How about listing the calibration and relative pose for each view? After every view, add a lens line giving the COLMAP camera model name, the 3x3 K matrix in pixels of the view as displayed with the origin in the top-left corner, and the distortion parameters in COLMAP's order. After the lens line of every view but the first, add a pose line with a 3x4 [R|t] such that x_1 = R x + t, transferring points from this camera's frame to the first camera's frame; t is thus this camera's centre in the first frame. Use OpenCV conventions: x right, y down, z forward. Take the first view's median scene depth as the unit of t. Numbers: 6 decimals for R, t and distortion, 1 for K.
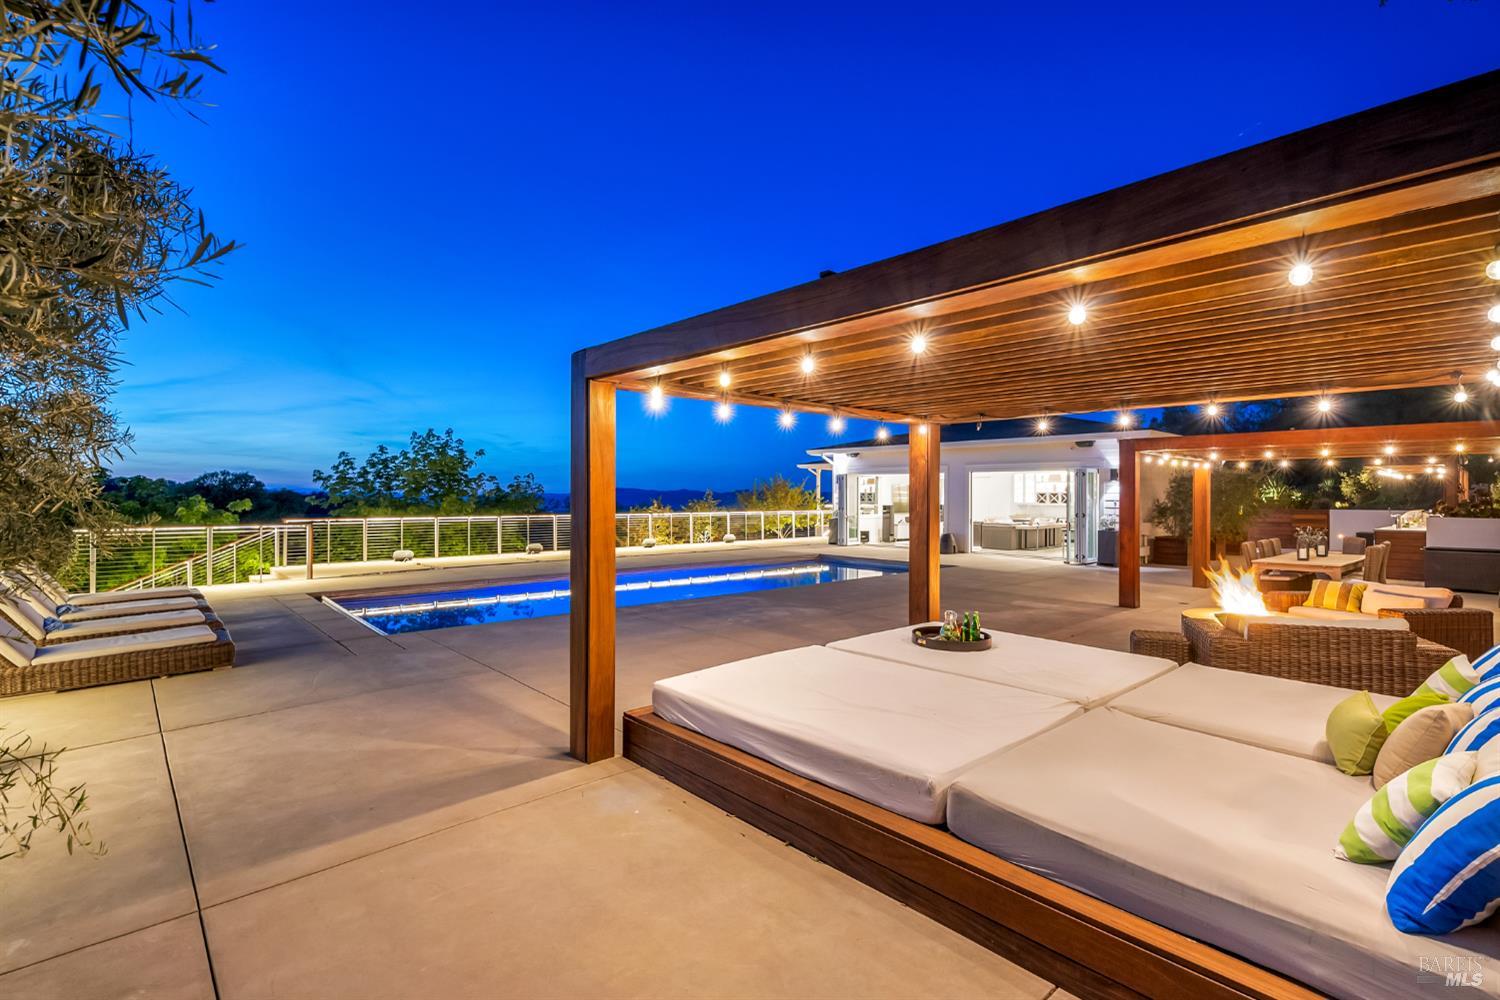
lens RADIAL K [[706.1, 0, 750.0], [0, 706.1, 500.0], [0, 0, 1]] dist [-0.000299, -0.000016]
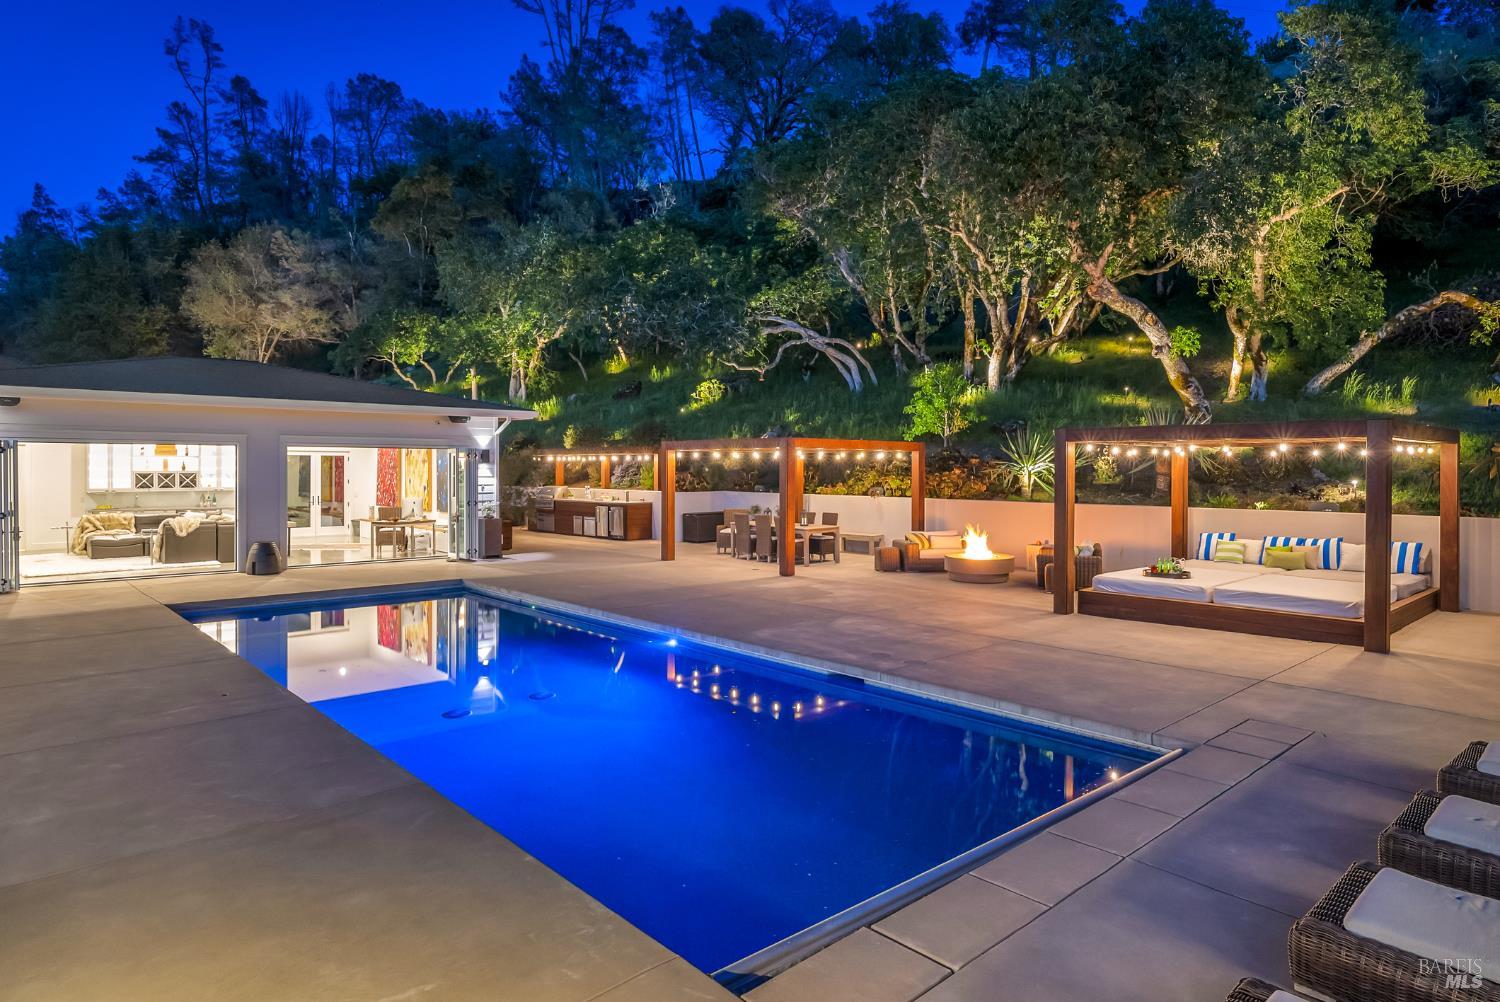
lens RADIAL K [[871.1, 0, 746.0], [0, 871.1, 474.8], [0, 0, 1]] dist [-0.004033, 0.000645]
pose [[0.022117, -0.014578, 0.999649, -0.505122], [0.002394, 0.999892, 0.014528, -0.024576], [-0.999753, 0.002072, 0.022149, 0.564877]]
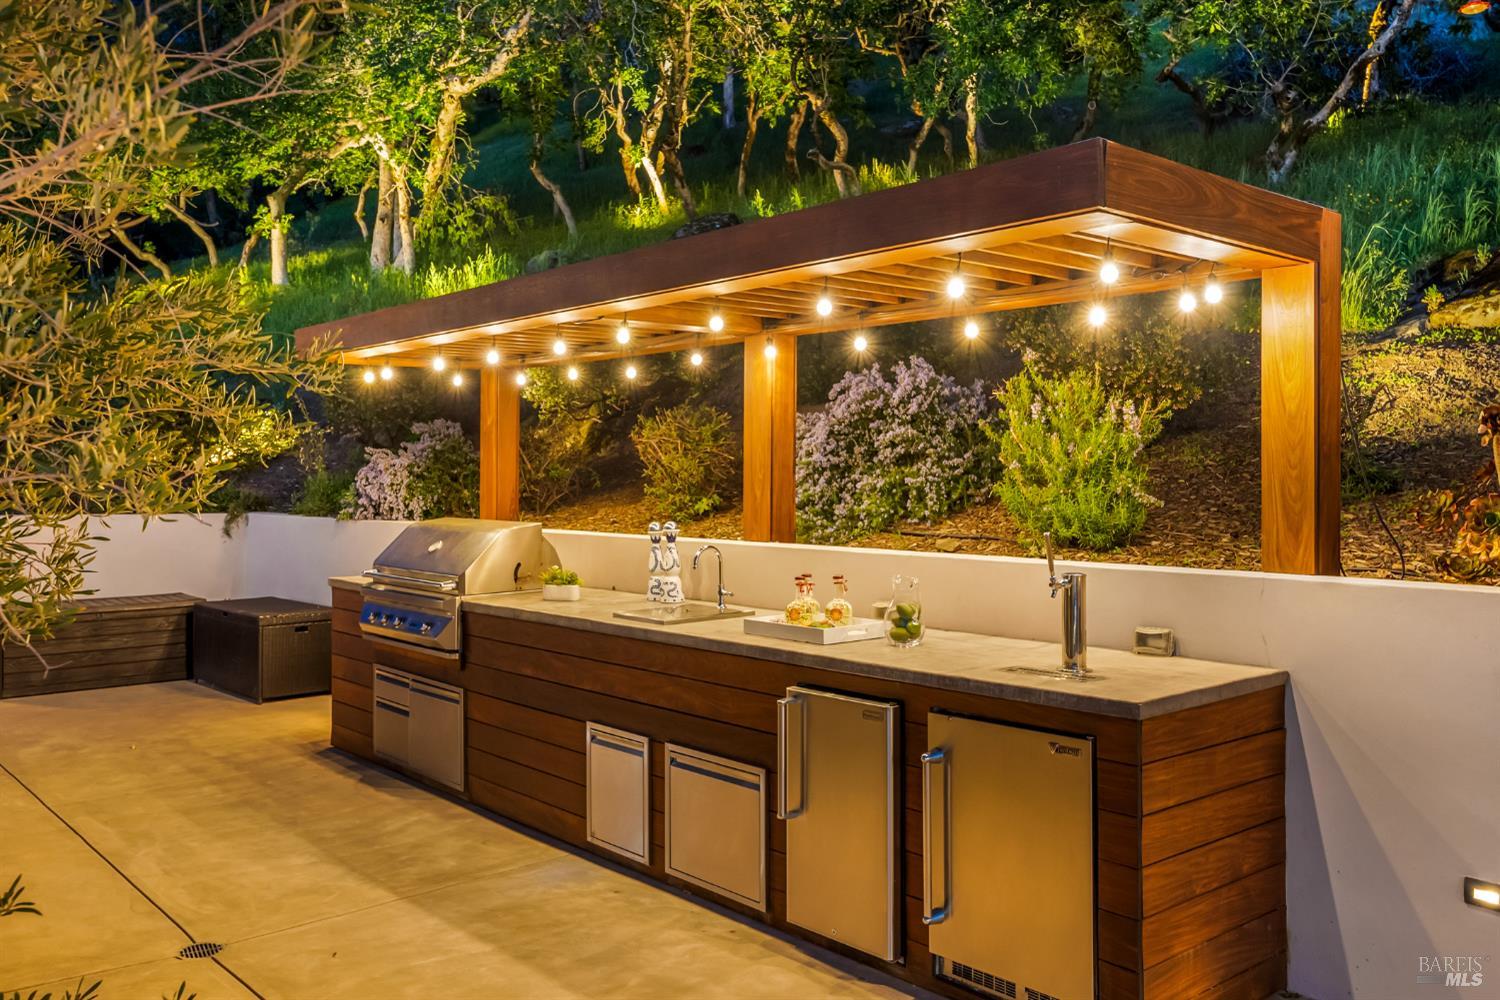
lens RADIAL K [[1238.0, 0, 750.0], [0, 1238.0, 500.0], [0, 0, 1]] dist [-0.000706, 0.000050]
pose [[0.042794, -0.023499, 0.998808, 0.516641], [0.006178, 0.999710, 0.023256, -0.001093], [-0.999065, 0.005176, 0.042927, 0.803051]]
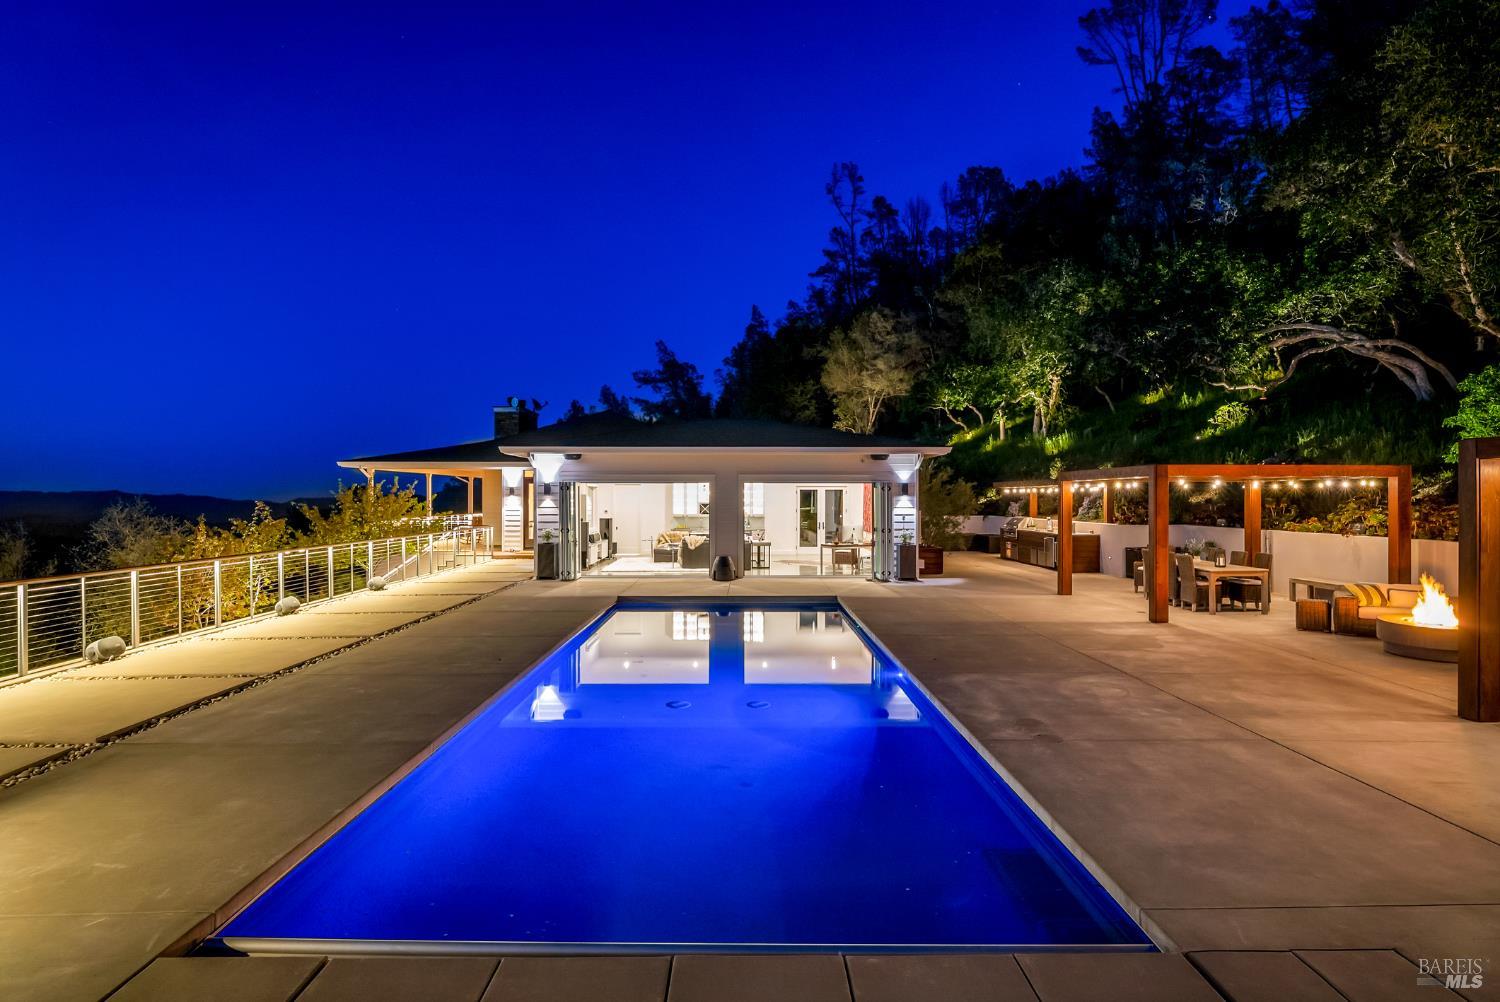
lens RADIAL K [[770.4, 0, 750.0], [0, 770.4, 501.0], [0, 0, 1]] dist [-0.003133, 0.000508]
pose [[0.672127, -0.008371, 0.740389, -0.386984], [0.006728, 0.999964, 0.005198, -0.023253], [-0.740405, 0.001488, 0.672159, 0.374424]]
